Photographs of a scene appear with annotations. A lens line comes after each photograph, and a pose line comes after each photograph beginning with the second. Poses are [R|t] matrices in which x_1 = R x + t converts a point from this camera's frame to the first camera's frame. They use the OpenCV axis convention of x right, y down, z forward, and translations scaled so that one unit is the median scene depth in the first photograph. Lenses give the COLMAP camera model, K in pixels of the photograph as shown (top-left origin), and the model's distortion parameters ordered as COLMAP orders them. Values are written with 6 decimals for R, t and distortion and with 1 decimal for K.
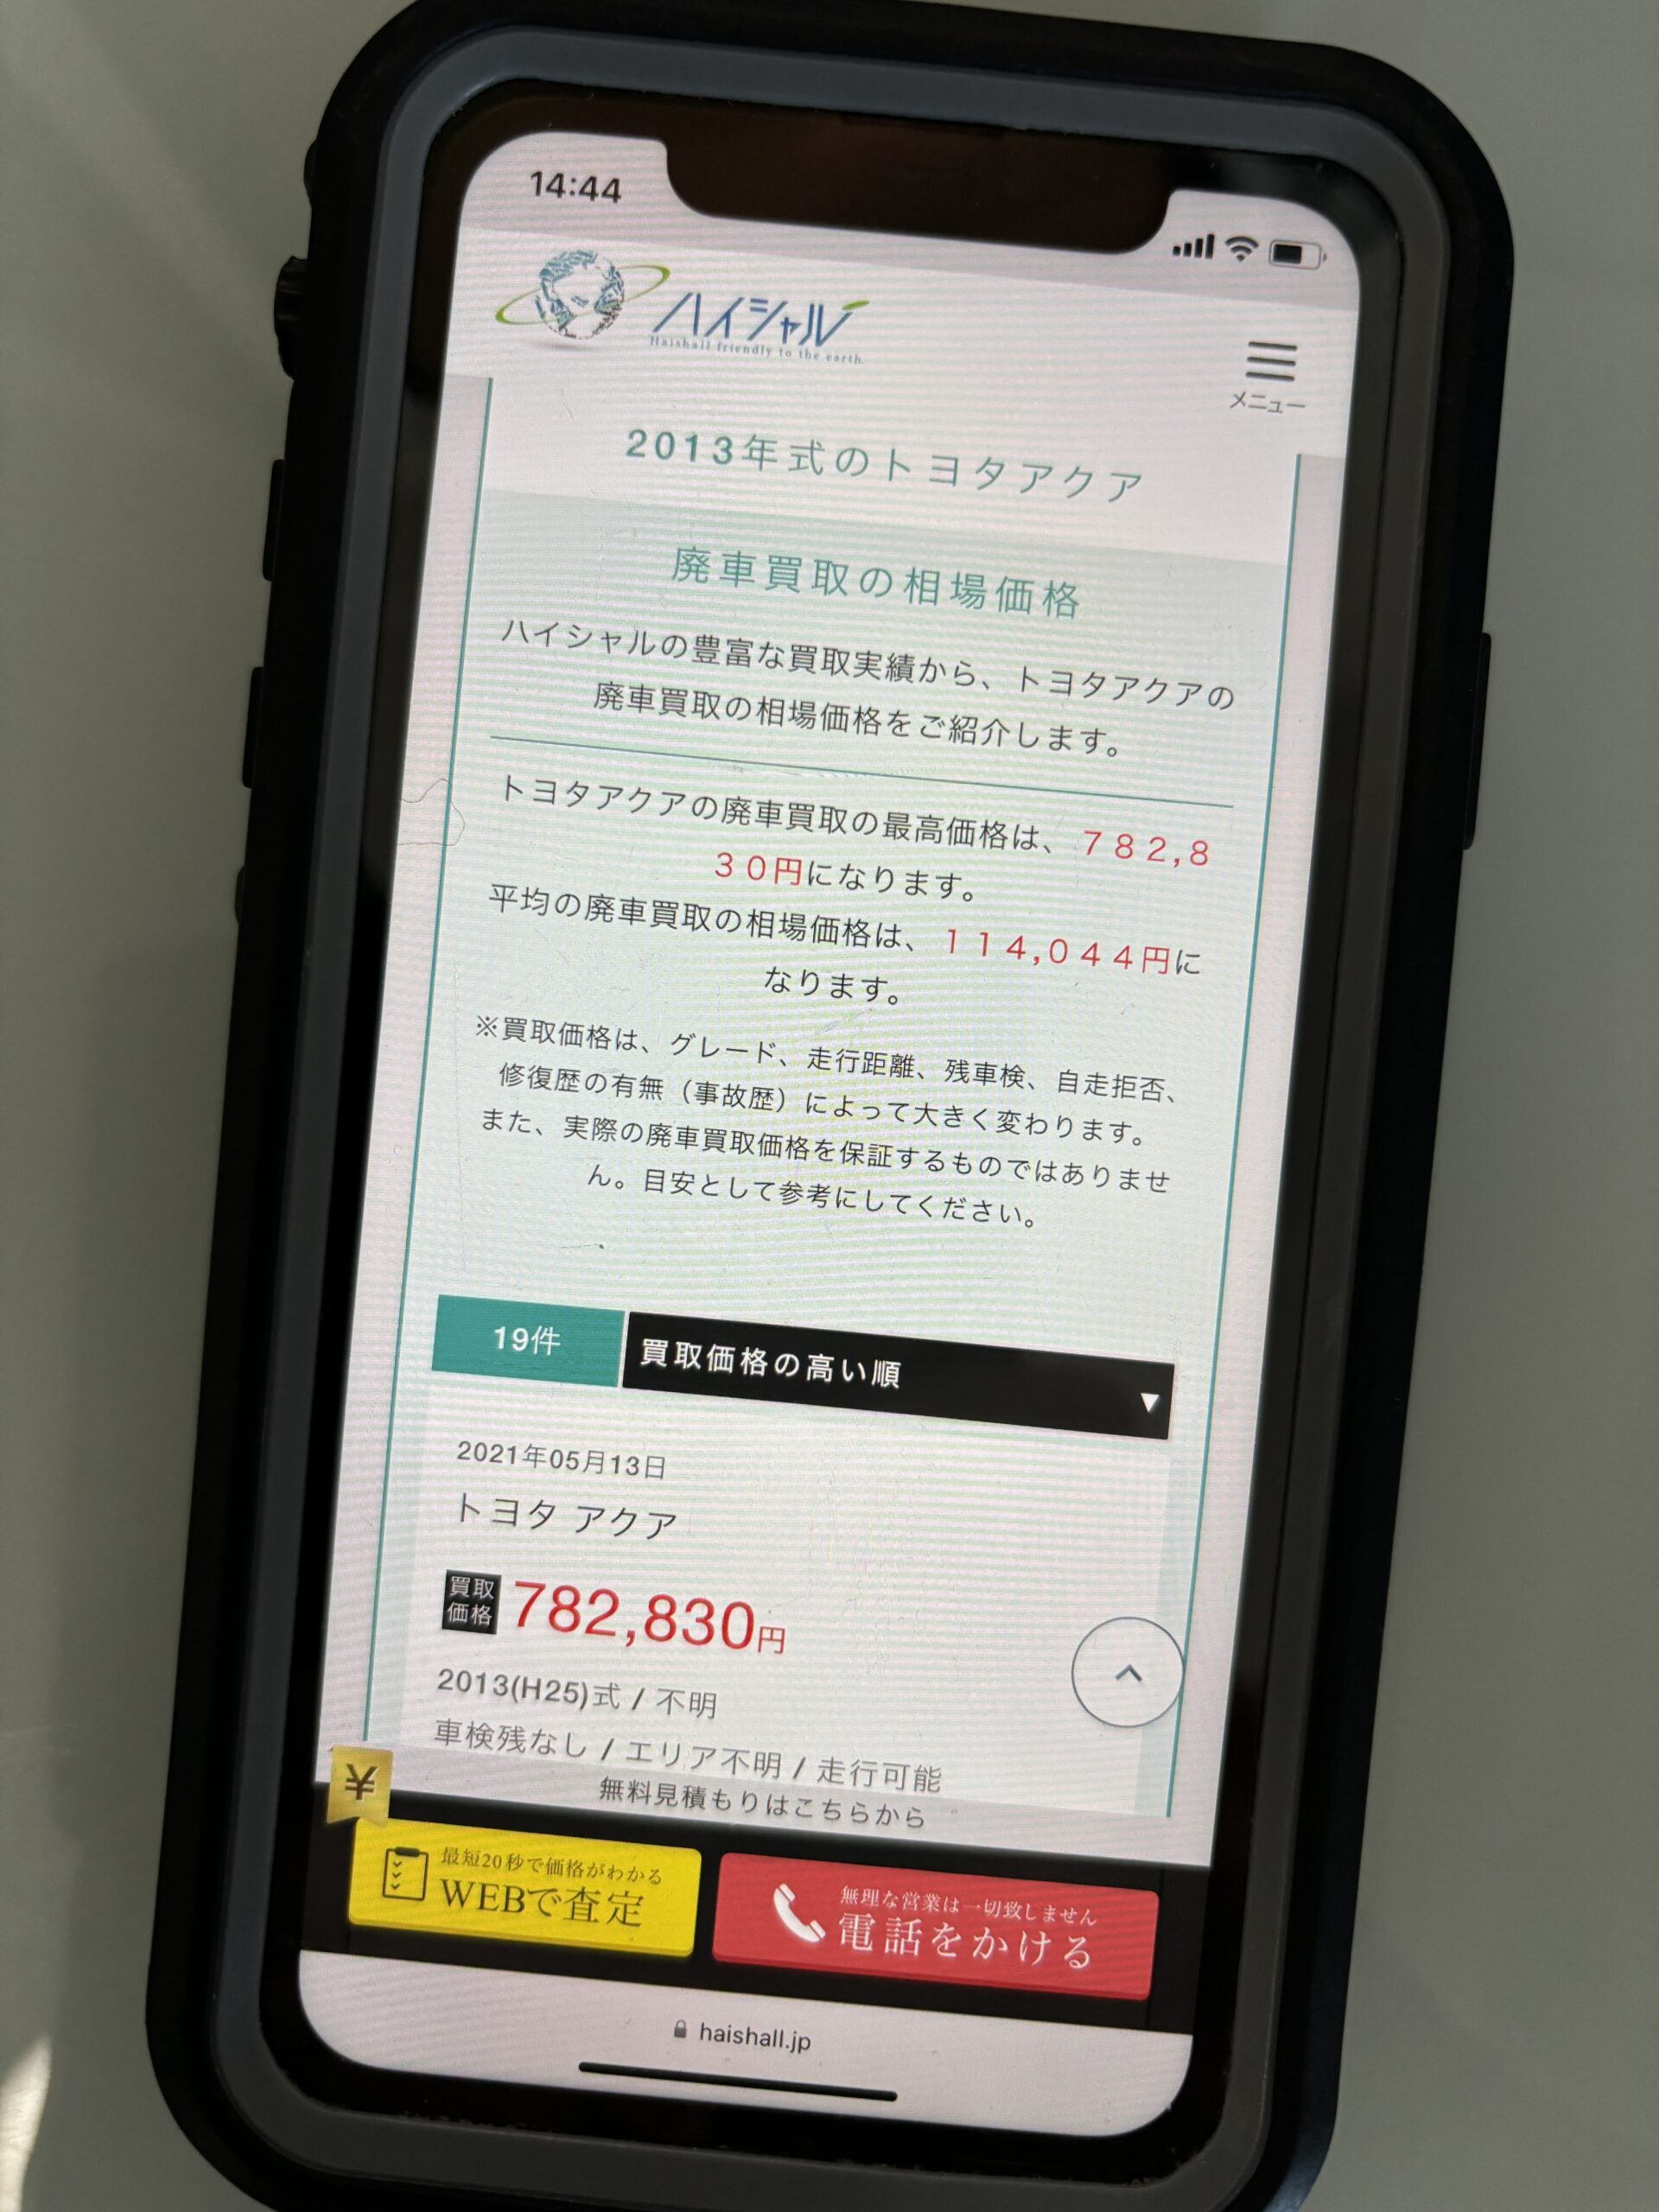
lens RADIAL K [[1669.3, 0, 854.4], [0, 1669.3, 1102.5], [0, 0, 1]] dist [-0.014680, -0.019784]
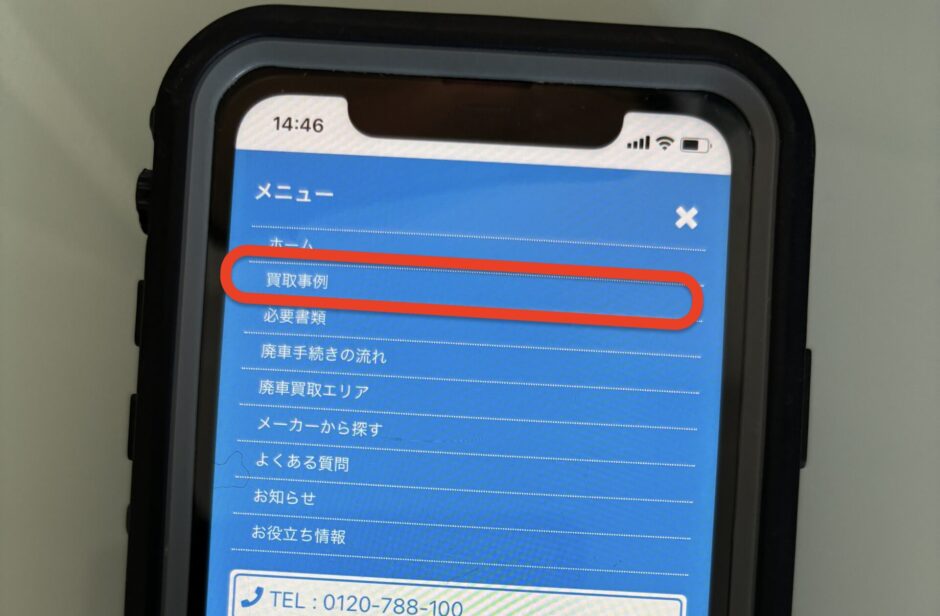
lens RADIAL K [[920.6, 0, 476.6], [0, 920.6, 312.2], [0, 0, 1]] dist [-0.031890, 0.000000]
pose [[0.999246, -0.038028, -0.007820, 0.028168], [0.037824, 0.998978, -0.024758, -0.312274], [0.008754, 0.024443, 0.999663, -0.003127]]
